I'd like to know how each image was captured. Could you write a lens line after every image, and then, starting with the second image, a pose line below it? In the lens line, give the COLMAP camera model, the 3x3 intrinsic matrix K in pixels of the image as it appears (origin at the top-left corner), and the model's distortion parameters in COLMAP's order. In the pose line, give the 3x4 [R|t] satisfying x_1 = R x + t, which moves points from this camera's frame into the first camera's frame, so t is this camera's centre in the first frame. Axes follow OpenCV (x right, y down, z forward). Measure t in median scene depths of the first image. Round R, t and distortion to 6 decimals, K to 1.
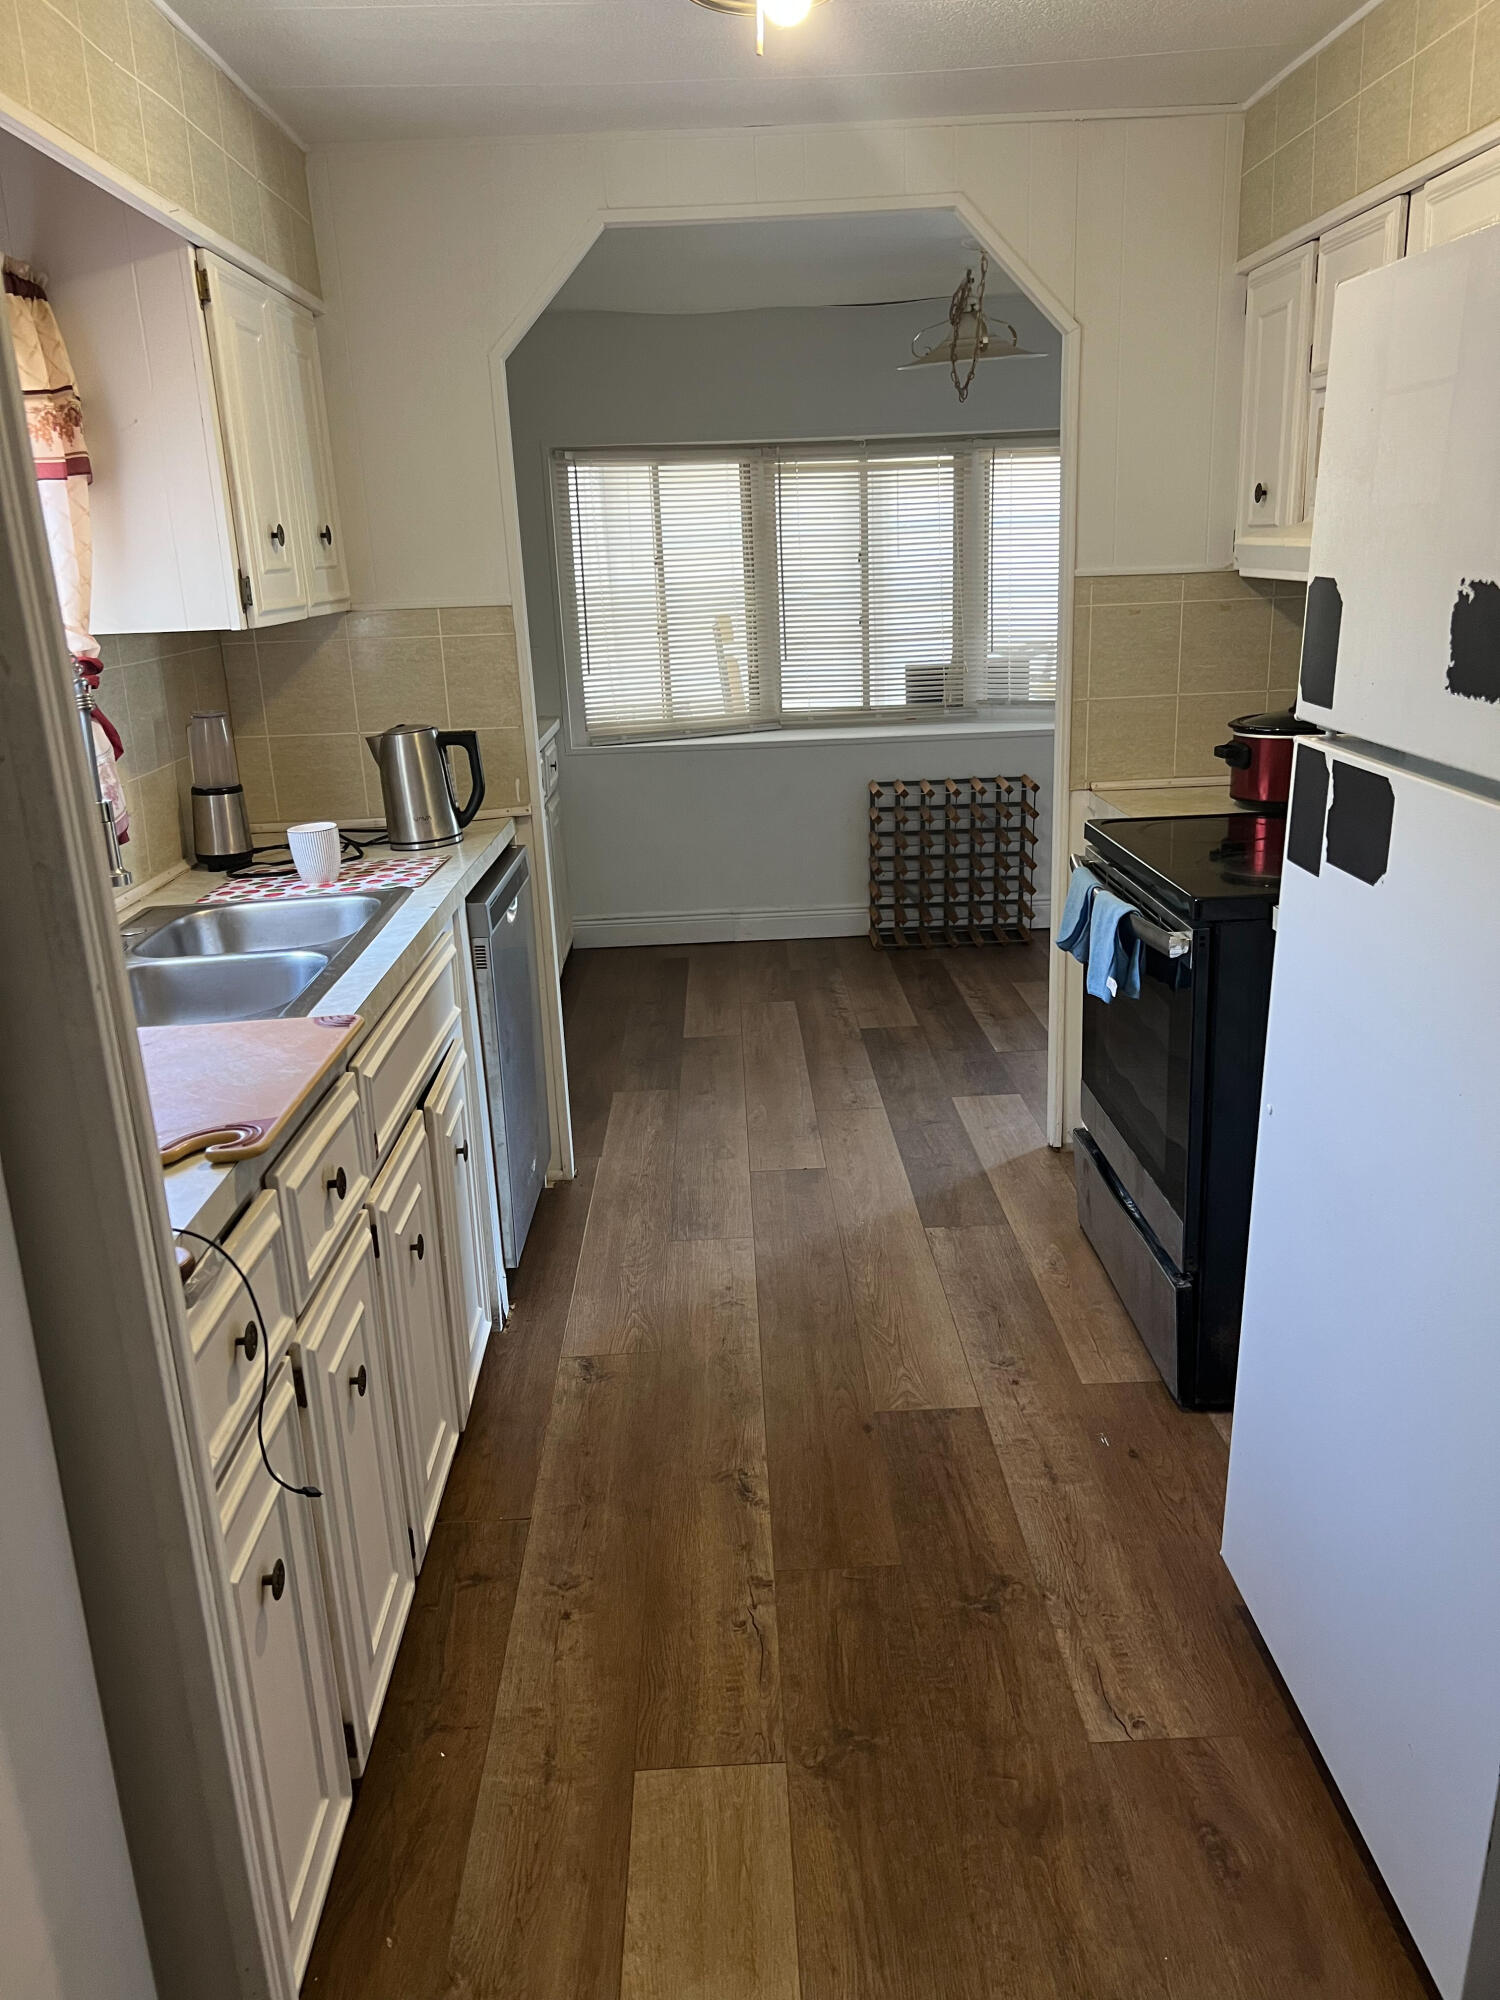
lens RADIAL K [[1506.2, 0, 750.0], [0, 1506.2, 1000.0], [0, 0, 1]] dist [-0.003648, -0.008726]
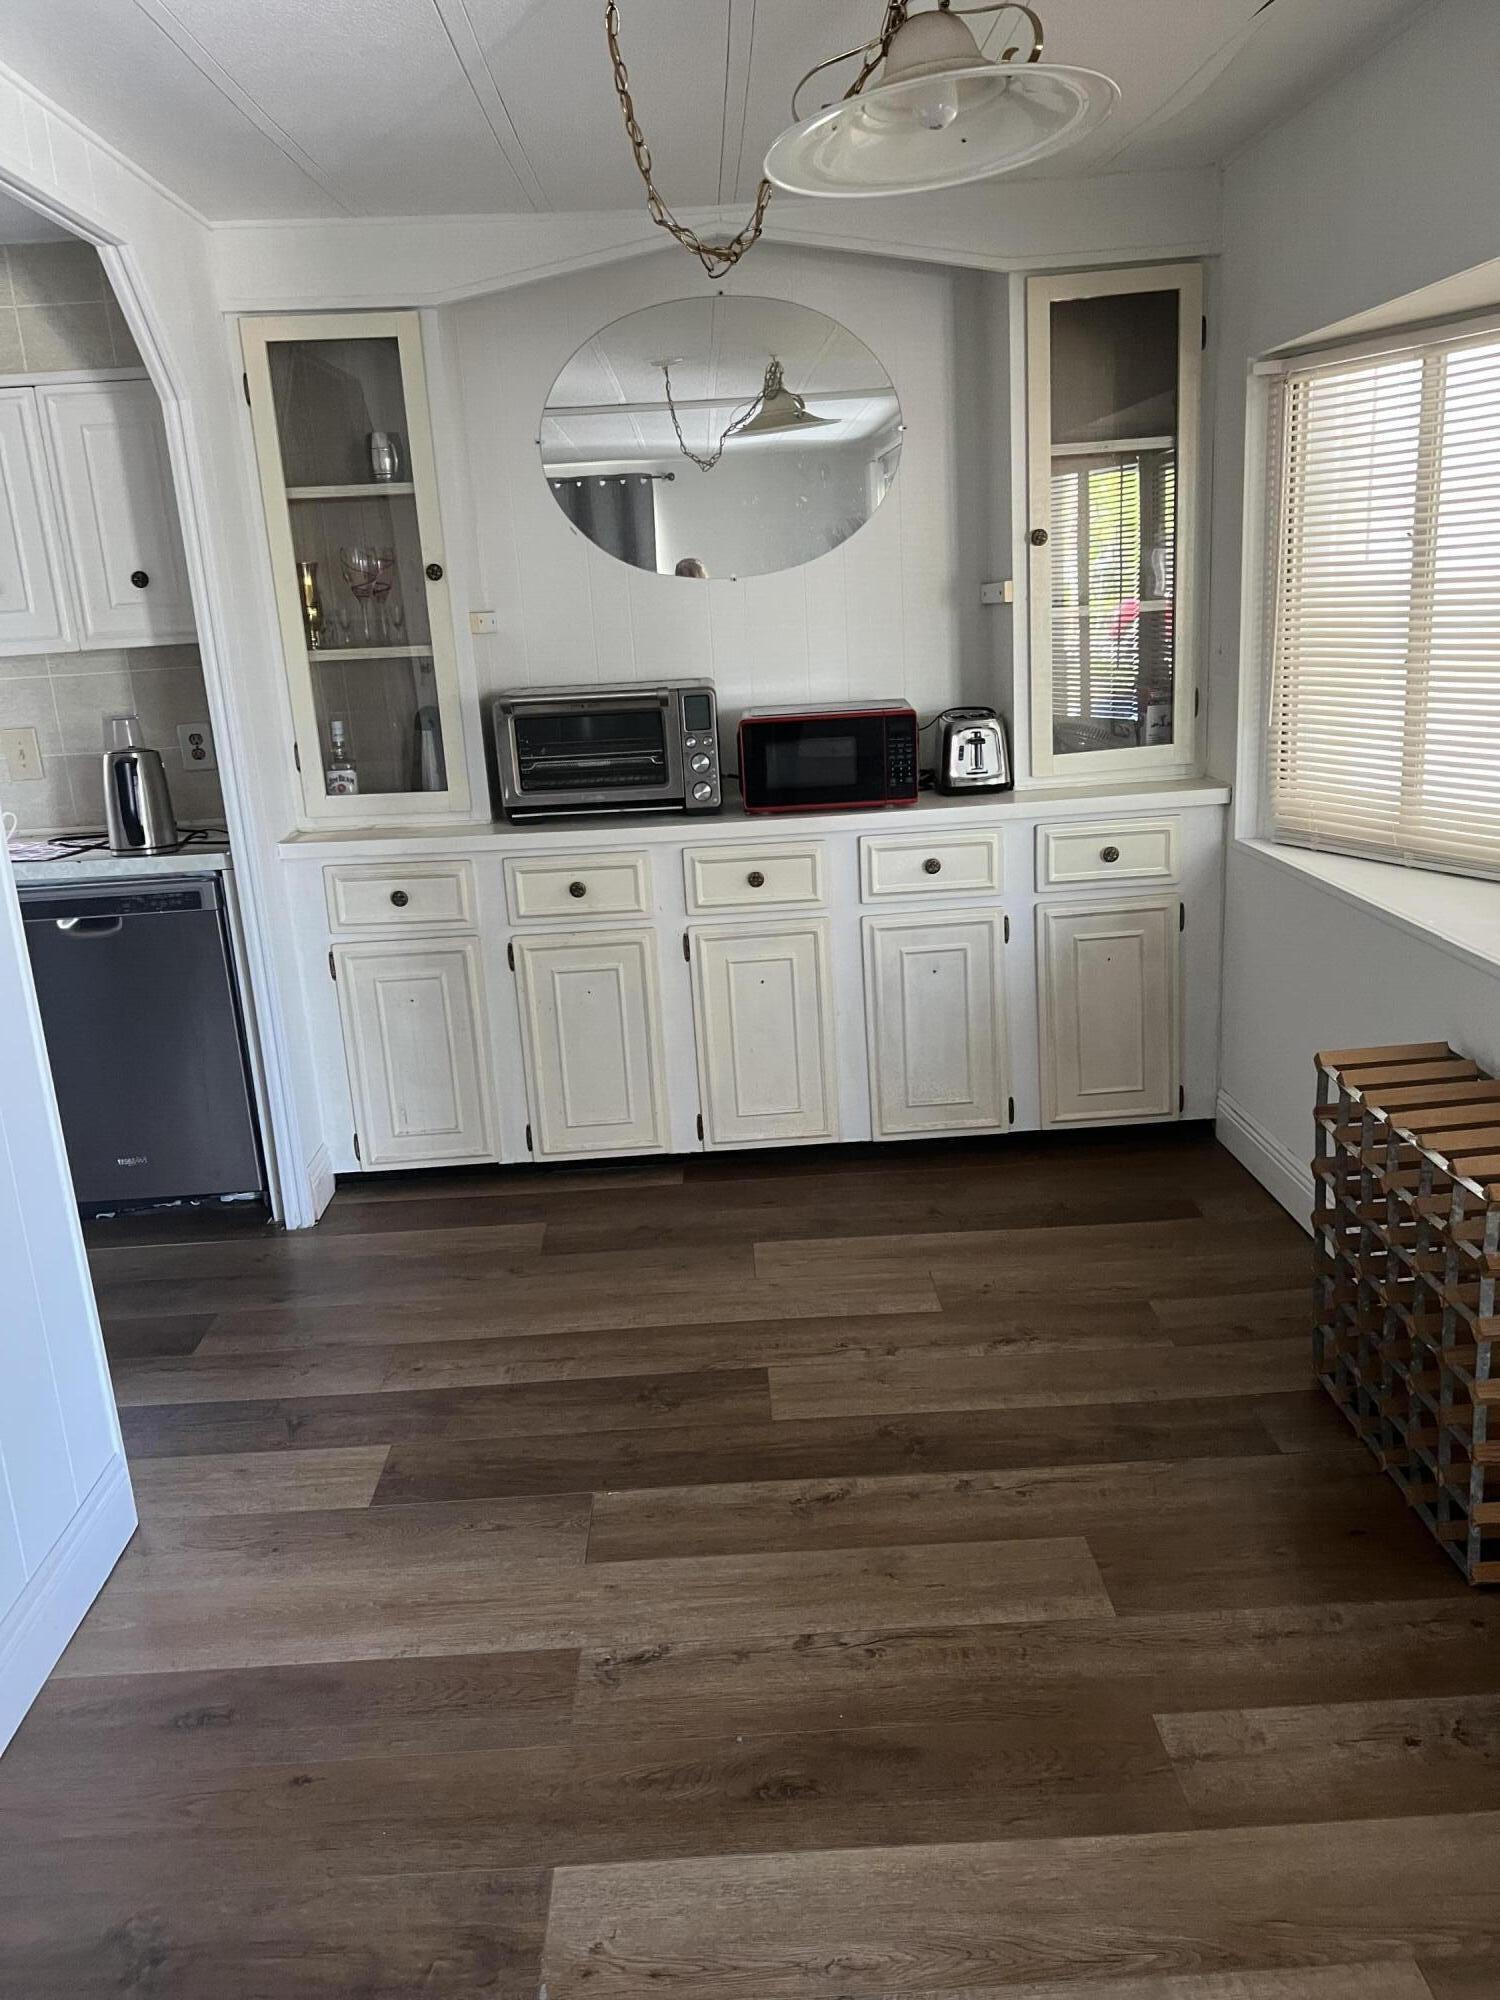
lens RADIAL K [[1506.2, 0, 750.0], [0, 1506.2, 1000.0], [0, 0, 1]] dist [-0.003648, -0.008726]
pose [[0.011074, 0.306141, -0.951922, 0.579756], [-0.229409, 0.927366, 0.295575, -0.282759], [0.973267, 0.215106, 0.080501, 0.892080]]
